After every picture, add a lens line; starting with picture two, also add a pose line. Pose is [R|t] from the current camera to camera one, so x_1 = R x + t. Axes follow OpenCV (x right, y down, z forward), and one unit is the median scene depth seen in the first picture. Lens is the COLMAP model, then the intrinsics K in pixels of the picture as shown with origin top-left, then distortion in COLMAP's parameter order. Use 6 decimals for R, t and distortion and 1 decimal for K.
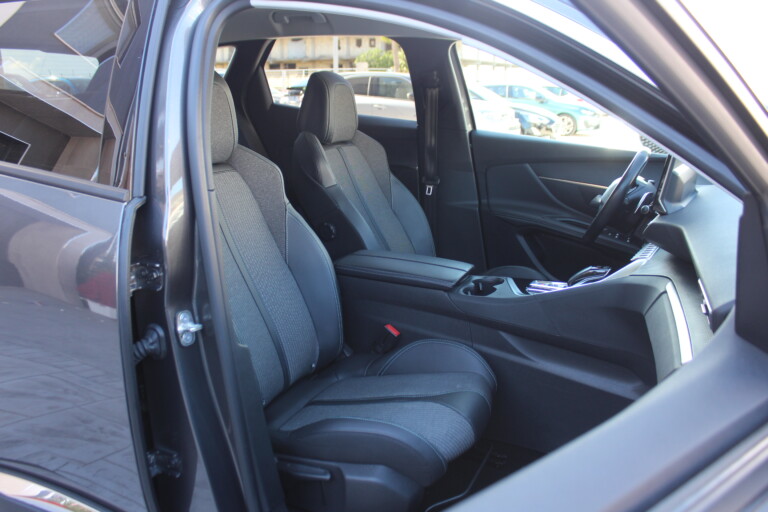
lens RADIAL K [[610.0, 0, 384.0], [0, 610.0, 256.0], [0, 0, 1]] dist [-0.192681, 0.136918]
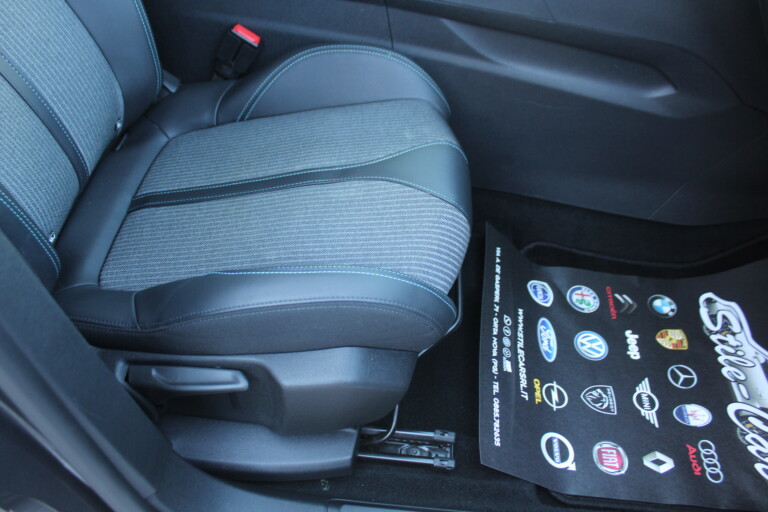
lens RADIAL K [[610.0, 0, 384.0], [0, 610.0, 256.0], [0, 0, 1]] dist [-0.192681, 0.136918]
pose [[0.926452, -0.241422, 0.288793, -0.080674], [0.044198, 0.831689, 0.553480, -0.003966], [-0.373808, -0.500009, 0.781190, 0.461611]]
